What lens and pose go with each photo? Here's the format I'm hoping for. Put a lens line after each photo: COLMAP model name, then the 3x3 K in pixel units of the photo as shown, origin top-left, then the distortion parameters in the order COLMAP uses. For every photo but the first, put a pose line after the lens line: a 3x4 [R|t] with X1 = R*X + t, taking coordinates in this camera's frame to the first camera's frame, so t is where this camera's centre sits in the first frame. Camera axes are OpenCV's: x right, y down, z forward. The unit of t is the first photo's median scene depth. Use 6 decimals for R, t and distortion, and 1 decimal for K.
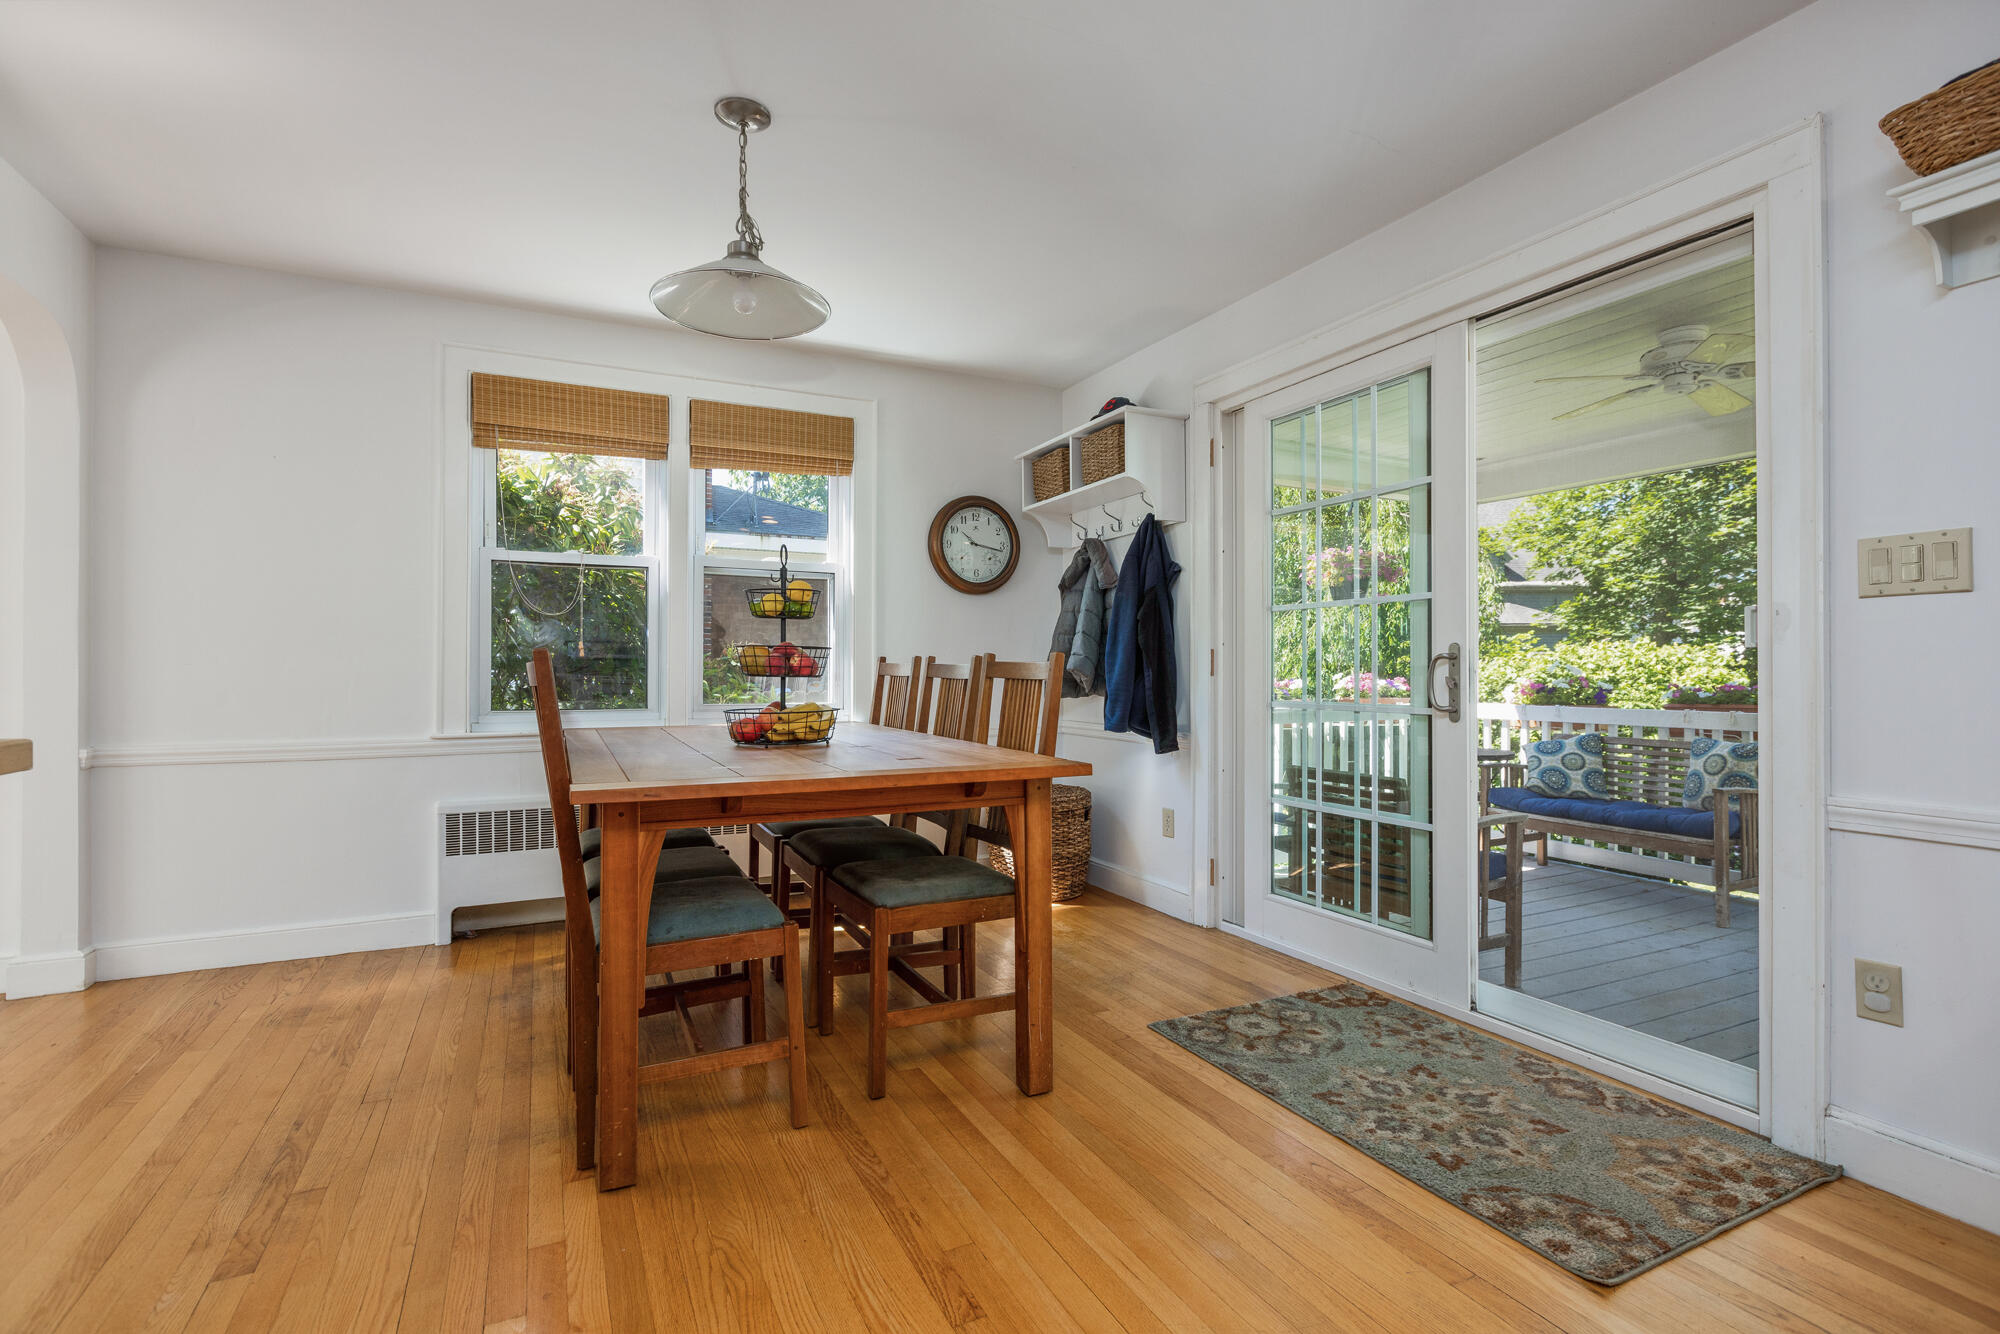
lens RADIAL K [[946.9, 0, 997.8], [0, 946.9, 665.1], [0, 0, 1]] dist [-0.005070, -0.001126]
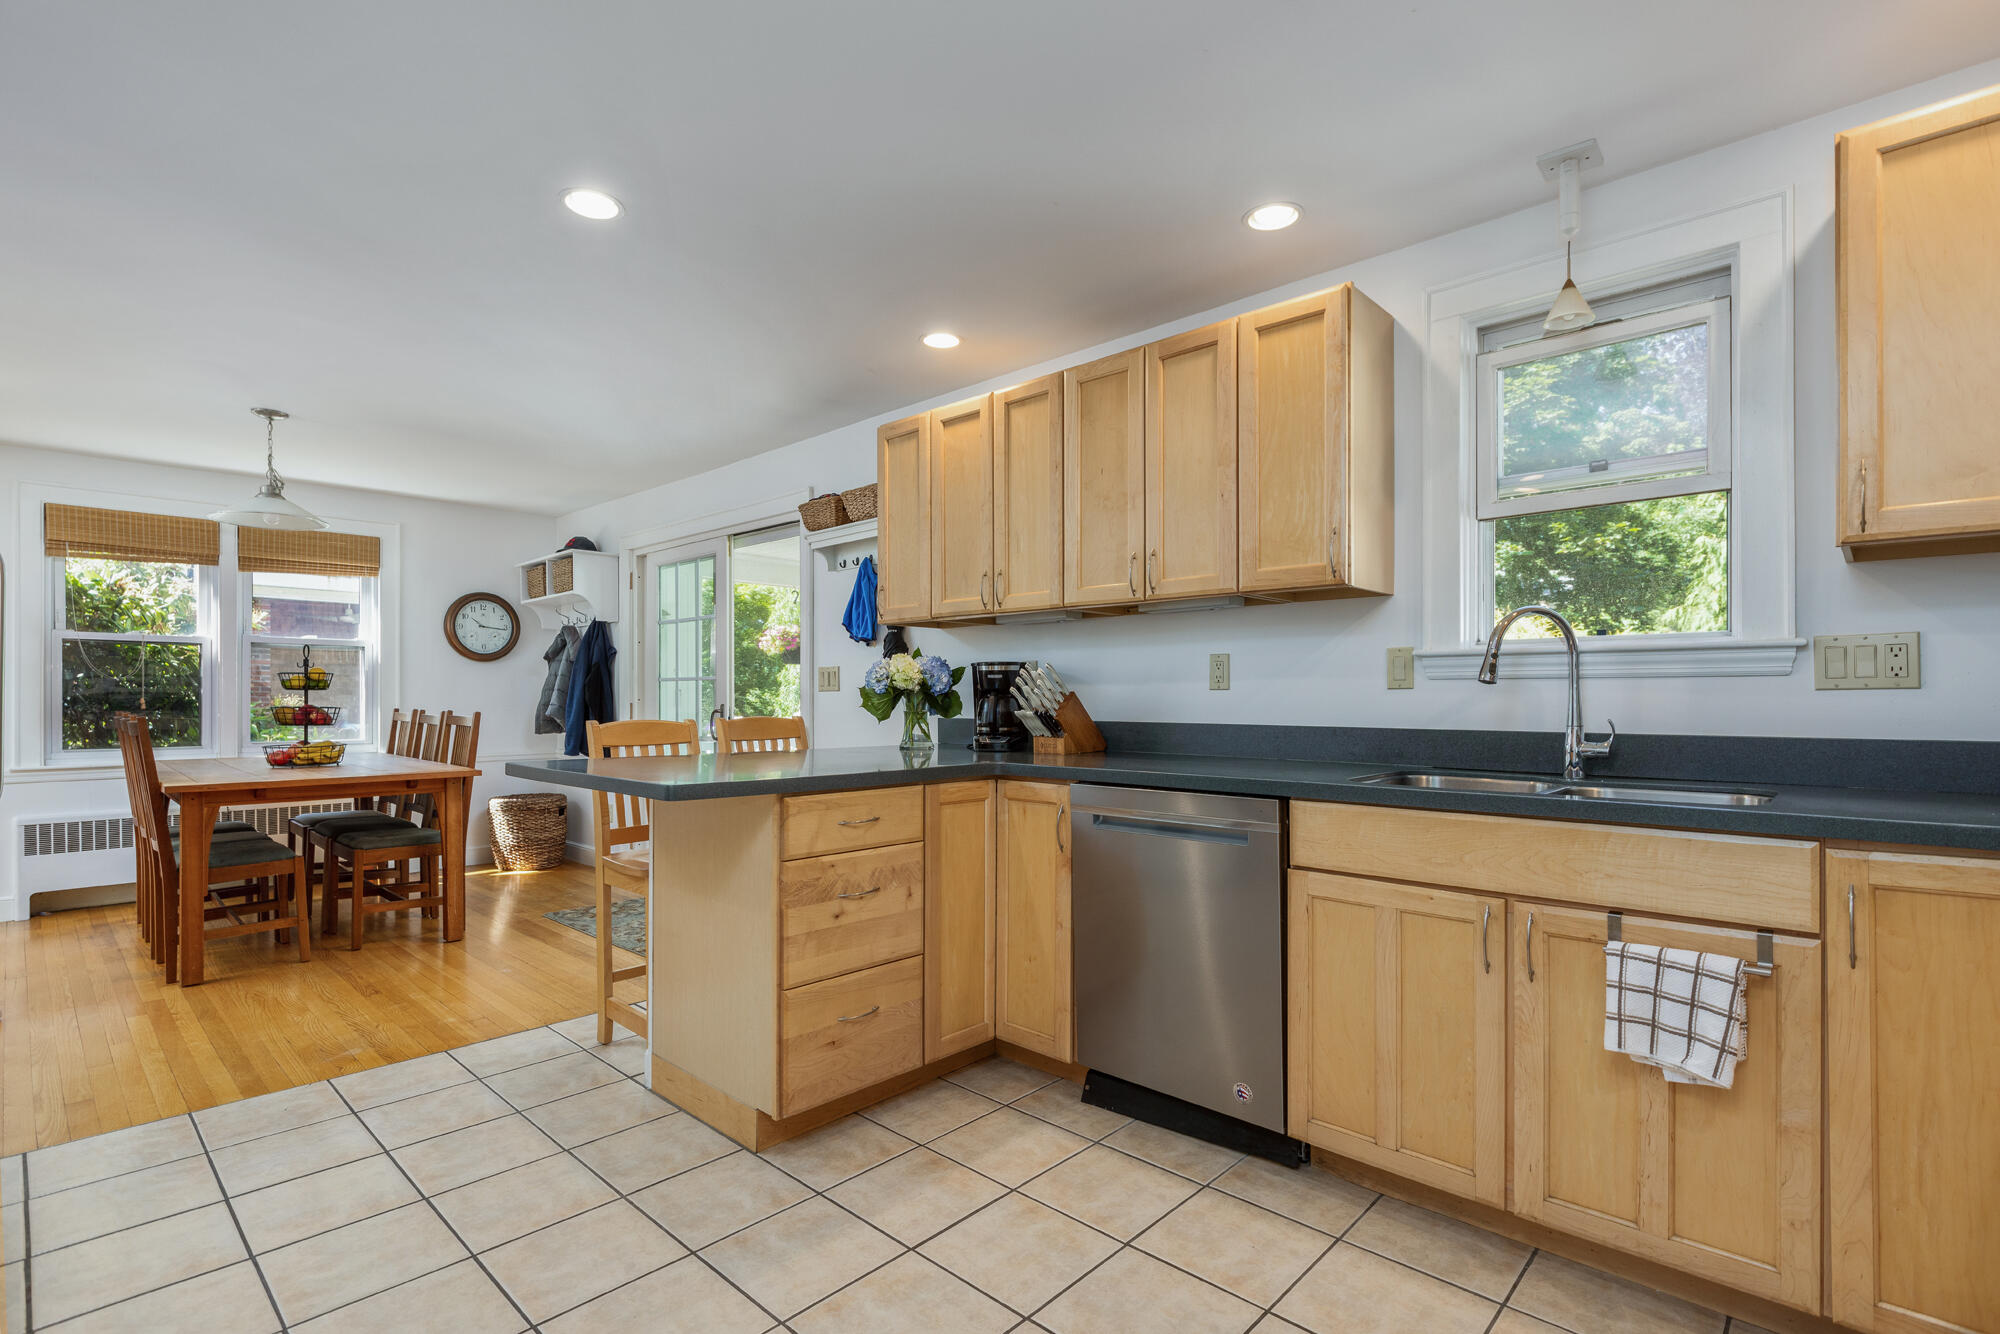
lens RADIAL K [[946.9, 0, 1001.6], [0, 946.9, 699.7], [0, 0, 1]] dist [-0.005070, -0.001126]
pose [[0.936432, -0.002211, 0.350841, 0.318726], [-0.000380, 0.999973, 0.007316, -0.042879], [-0.350848, -0.006984, 0.936406, -0.926521]]
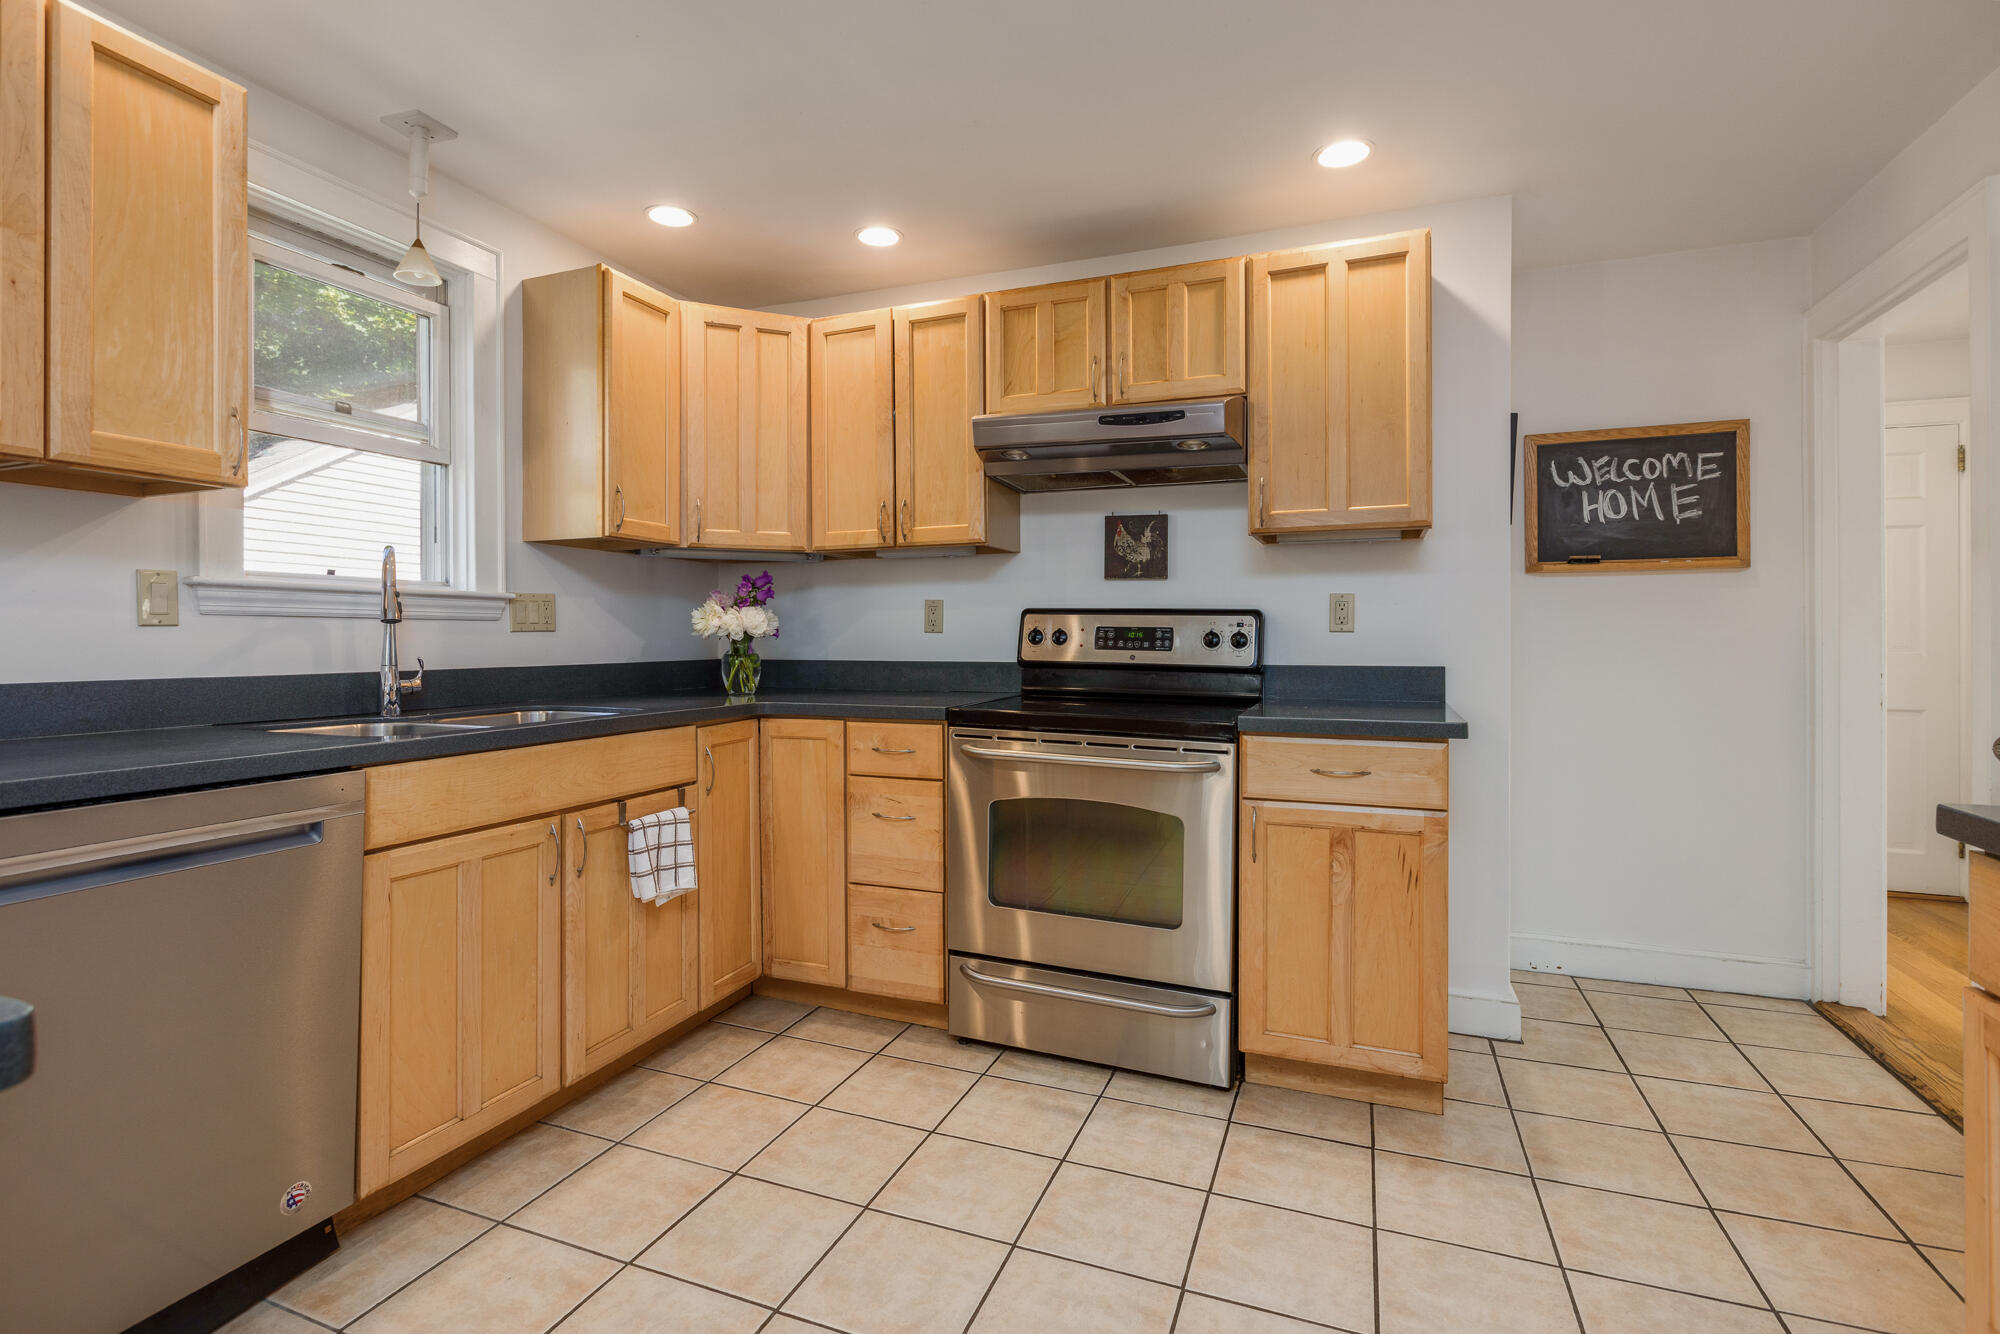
lens RADIAL K [[946.9, 0, 983.9], [0, 946.9, 633.8], [0, 0, 1]] dist [-0.005070, -0.001126]
pose [[-0.667246, 0.003627, 0.744829, 0.101070], [-0.002102, 0.999975, -0.006753, -0.037822], [-0.744835, -0.006071, -0.667221, -0.197309]]
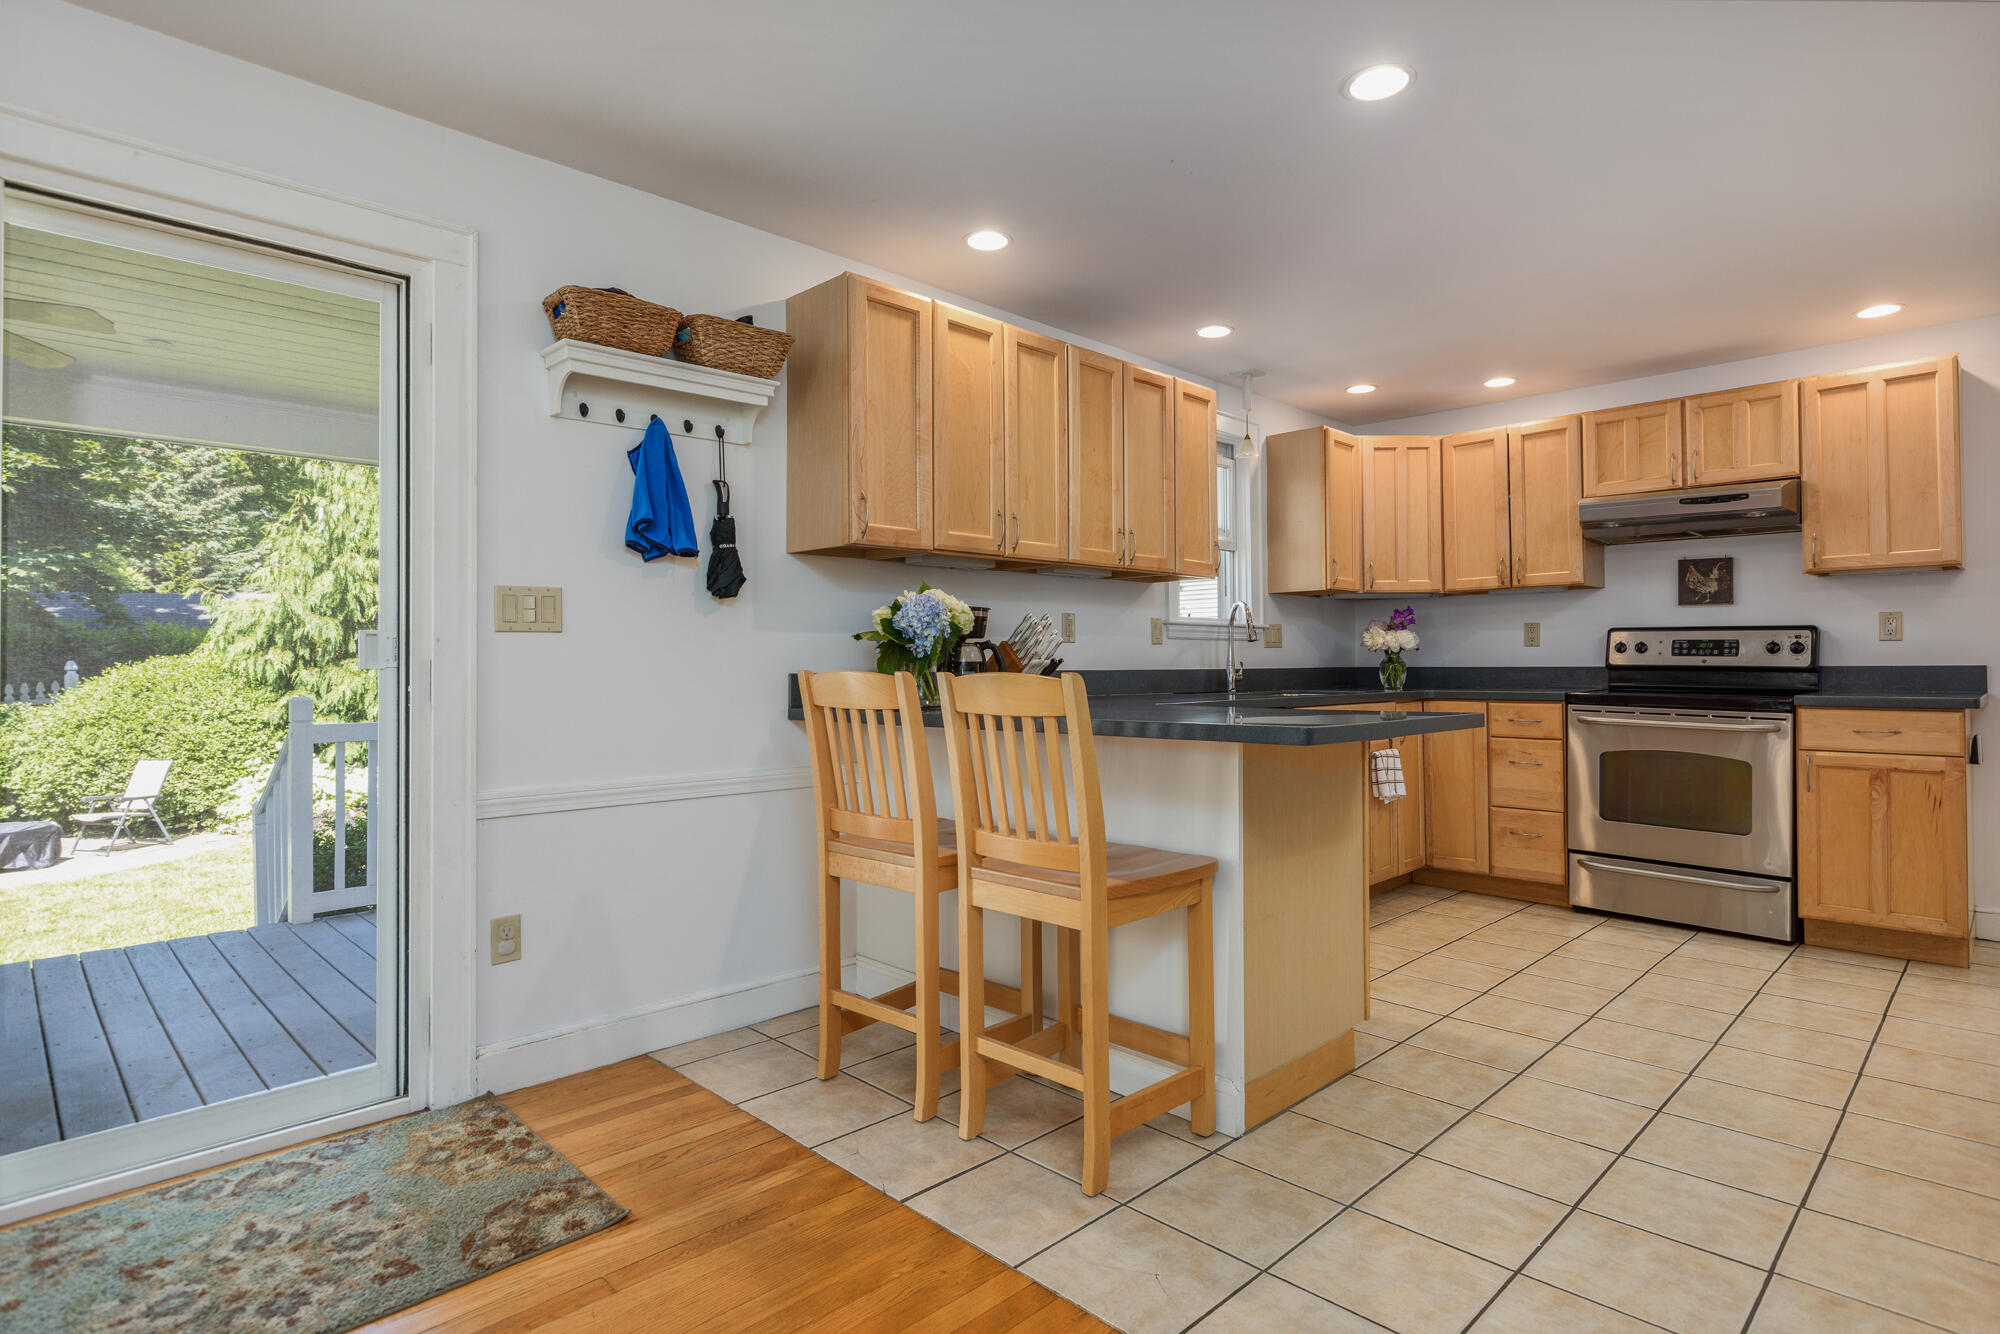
lens RADIAL K [[1043.0, 0, 990.8], [0, 1043.0, 650.8], [0, 0, 1]] dist [0.002584, -0.001366]
pose [[-0.317056, 0.014653, 0.948294, -0.397196], [0.002198, 0.999889, -0.014715, -0.014666], [-0.948404, -0.002581, -0.317053, 0.521368]]
